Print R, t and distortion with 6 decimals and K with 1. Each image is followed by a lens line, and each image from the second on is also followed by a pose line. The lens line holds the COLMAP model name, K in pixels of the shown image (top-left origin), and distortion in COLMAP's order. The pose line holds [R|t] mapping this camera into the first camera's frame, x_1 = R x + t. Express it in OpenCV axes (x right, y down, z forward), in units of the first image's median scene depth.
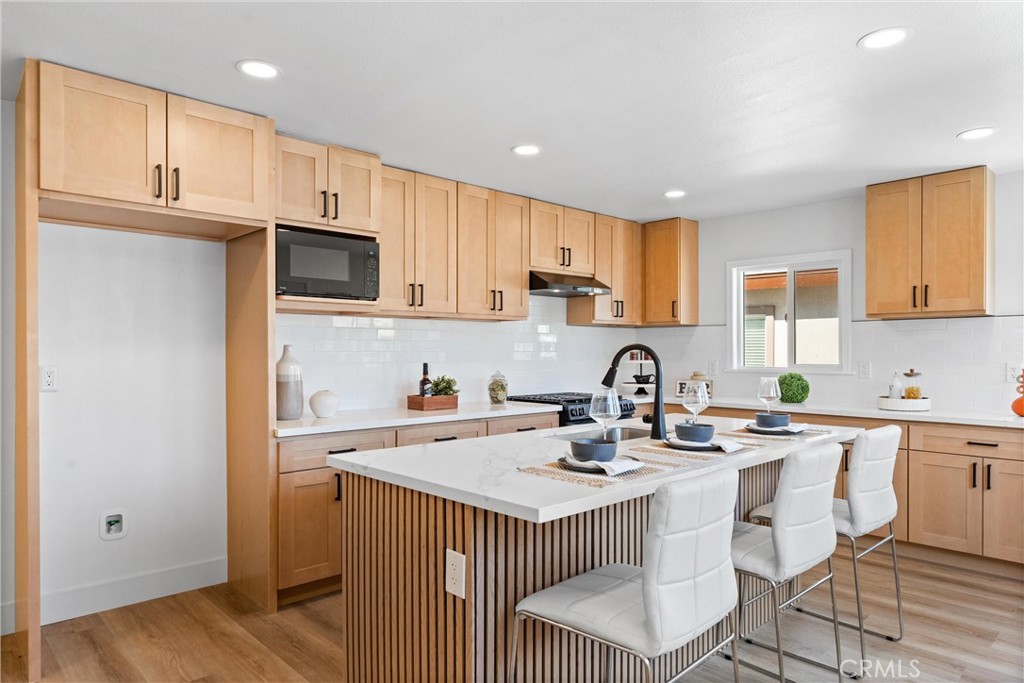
lens RADIAL K [[645.2, 0, 513.0], [0, 645.2, 349.7], [0, 0, 1]] dist [0.003300, 0.000545]
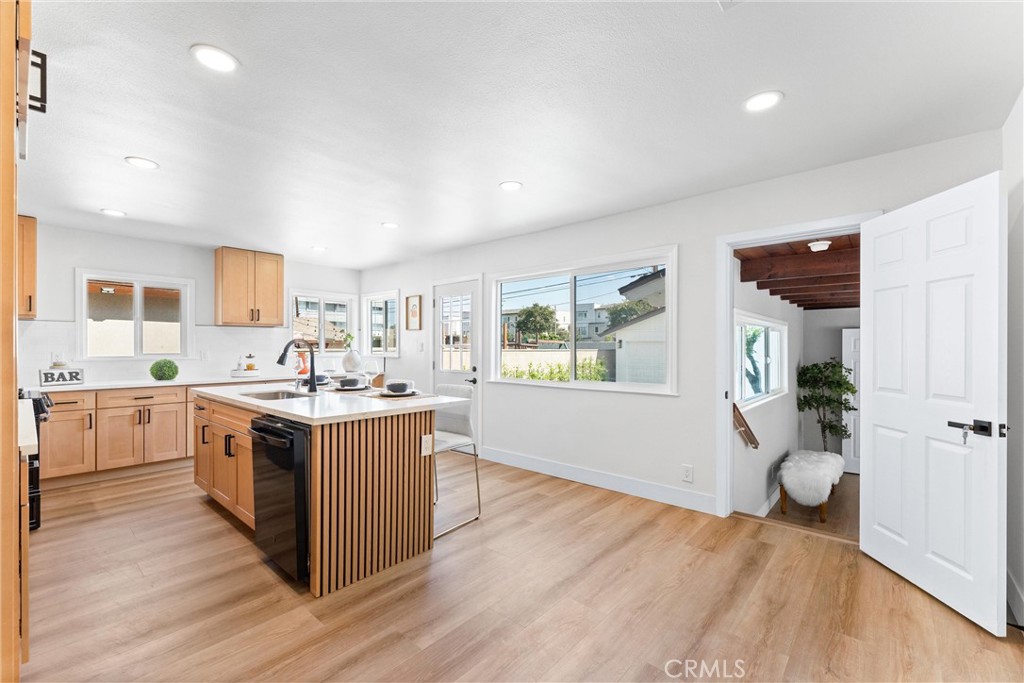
lens RADIAL K [[430.0, 0, 512.0], [0, 430.0, 341.5], [0, 0, 1]] dist [-0.000164, 0.000003]
pose [[-0.090752, 0.012756, 0.995792, -0.702419], [-0.001980, 0.999914, -0.012989, 0.008919], [-0.995872, -0.003150, -0.090719, 0.384516]]
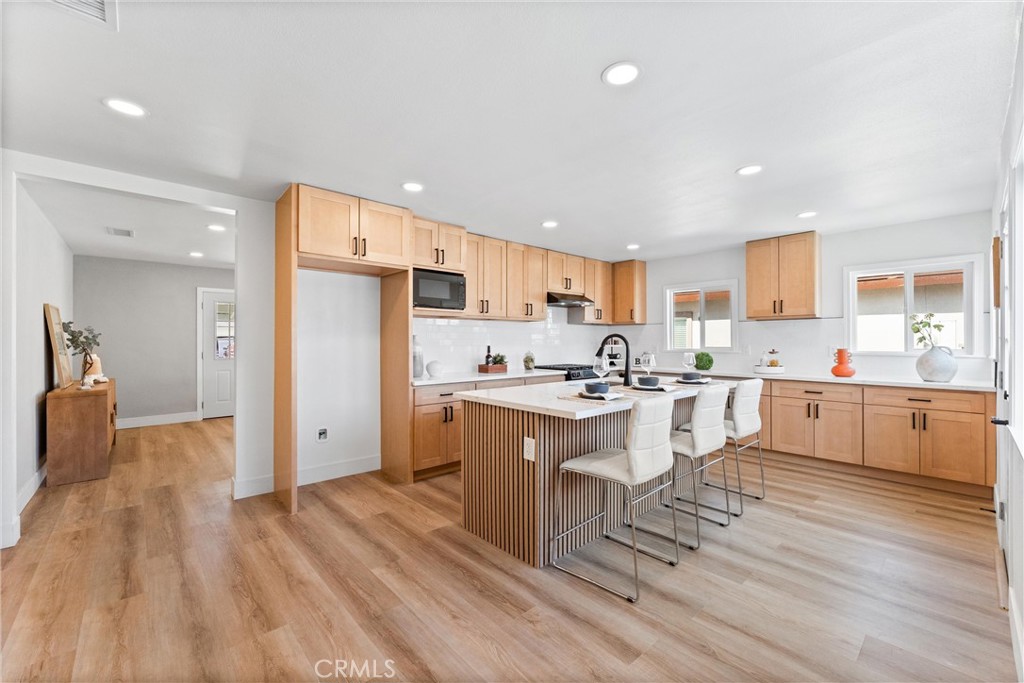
lens RADIAL K [[421.2, 0, 511.6], [0, 421.2, 336.0], [0, 0, 1]] dist [-0.000744, -0.000118]
pose [[0.999768, -0.000546, -0.021537, -0.052165], [0.000304, 0.999937, -0.011240, 0.007400], [0.021542, 0.011231, 0.999705, -0.132461]]
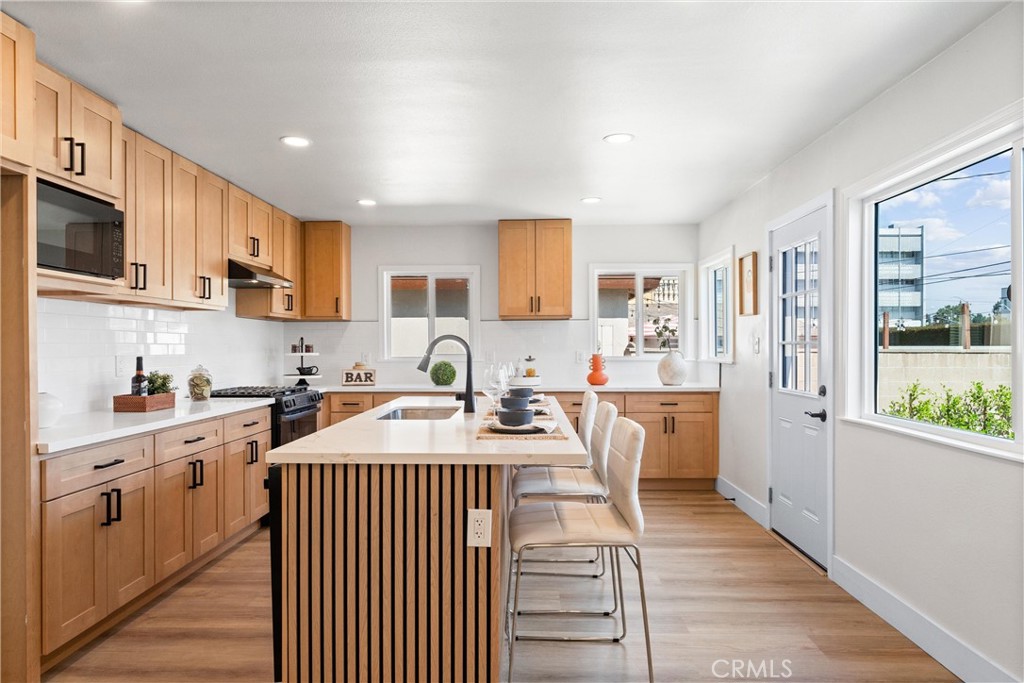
lens RADIAL K [[624.2, 0, 512.0], [0, 624.2, 341.5], [0, 0, 1]] dist [-0.000497, -0.000687]
pose [[0.708180, 0.002485, 0.706027, -0.383114], [0.002911, 0.999975, -0.006441, 0.007747], [-0.706026, 0.006617, 0.708155, 0.071532]]
